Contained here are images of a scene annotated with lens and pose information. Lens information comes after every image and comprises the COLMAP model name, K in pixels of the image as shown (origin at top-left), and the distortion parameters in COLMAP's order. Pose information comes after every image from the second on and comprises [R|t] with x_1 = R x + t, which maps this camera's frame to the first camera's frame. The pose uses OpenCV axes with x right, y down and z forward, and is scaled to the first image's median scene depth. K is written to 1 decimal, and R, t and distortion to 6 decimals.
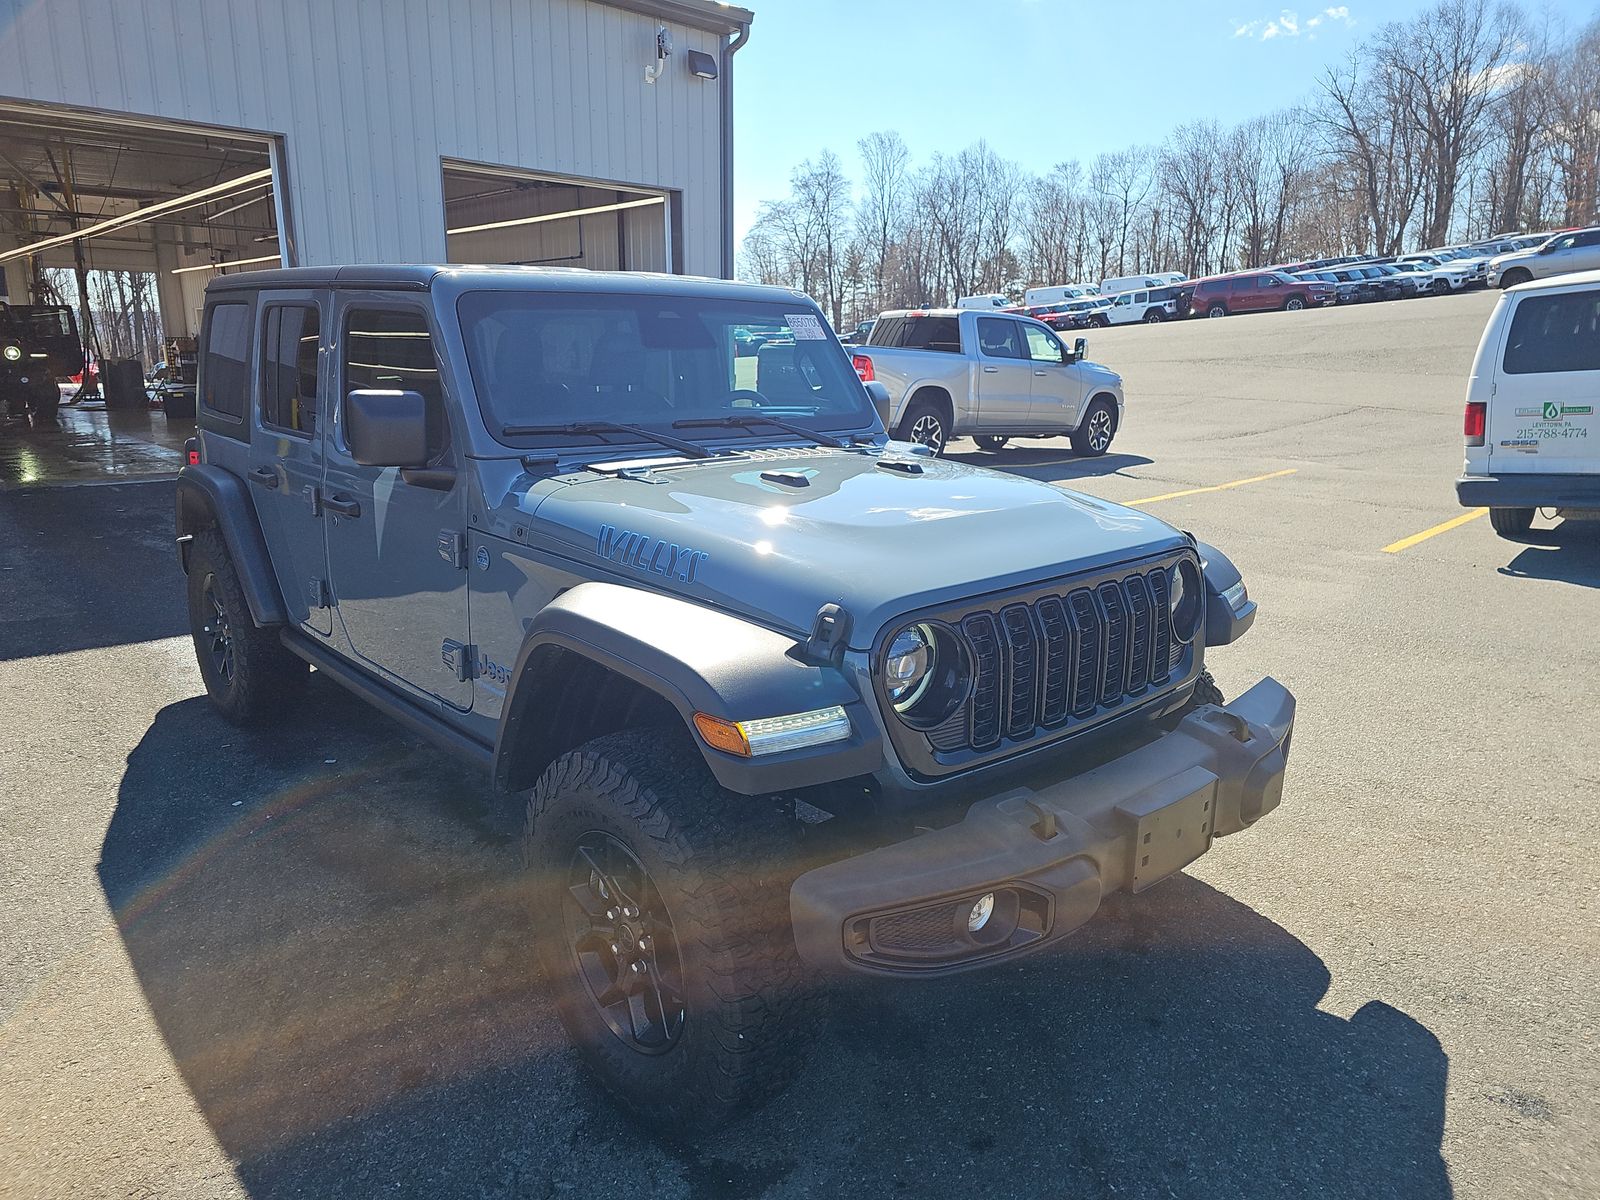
lens RADIAL K [[1041.8, 0, 800.0], [0, 1041.8, 600.0], [0, 0, 1]] dist [0.044494, -0.037418]
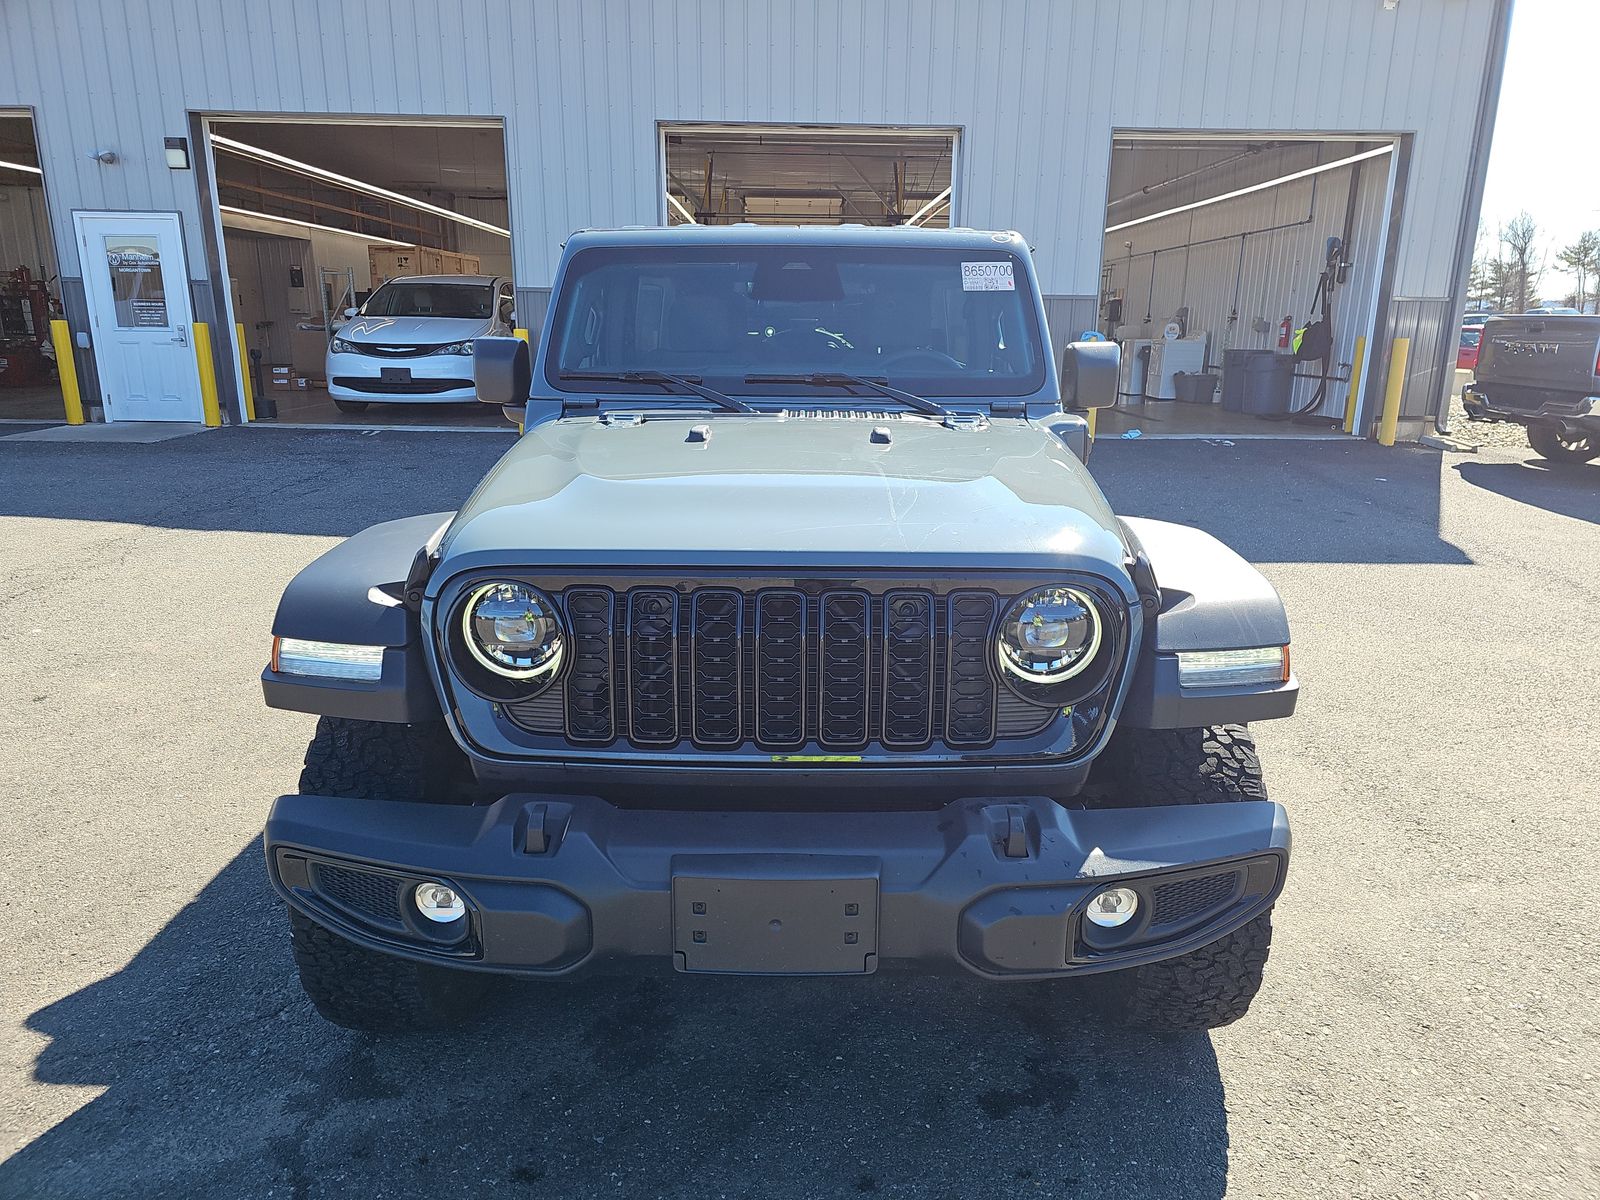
lens RADIAL K [[1041.8, 0, 800.0], [0, 1041.8, 600.0], [0, 0, 1]] dist [0.044494, -0.037418]
pose [[0.748594, 0.169589, -0.640974, 0.146490], [-0.159487, 0.984408, 0.074190, -0.011761], [0.643562, 0.046689, 0.763969, 0.077537]]
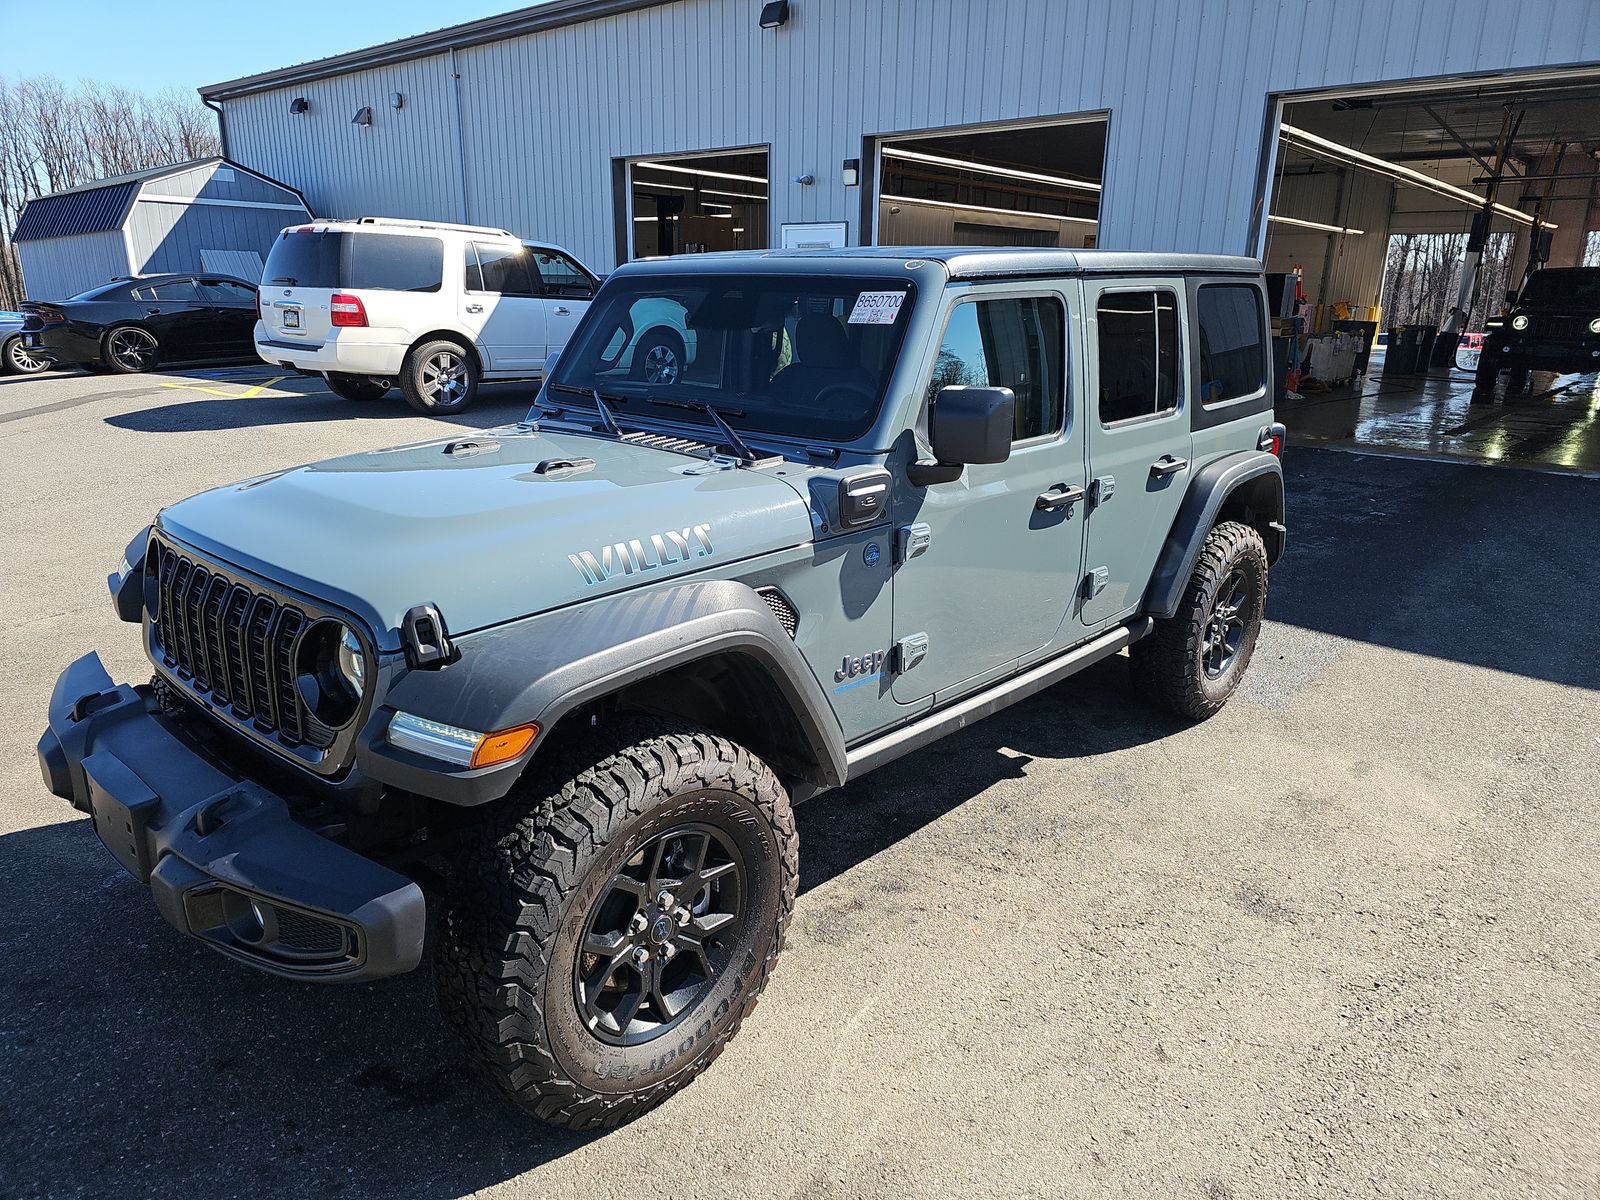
lens RADIAL K [[1041.8, 0, 800.0], [0, 1041.8, 600.0], [0, 0, 1]] dist [0.044494, -0.037418]
pose [[0.113552, 0.274352, -0.954901, 0.243526], [-0.248085, 0.938502, 0.240140, -0.069816], [0.962060, 0.209628, 0.174631, 0.259480]]
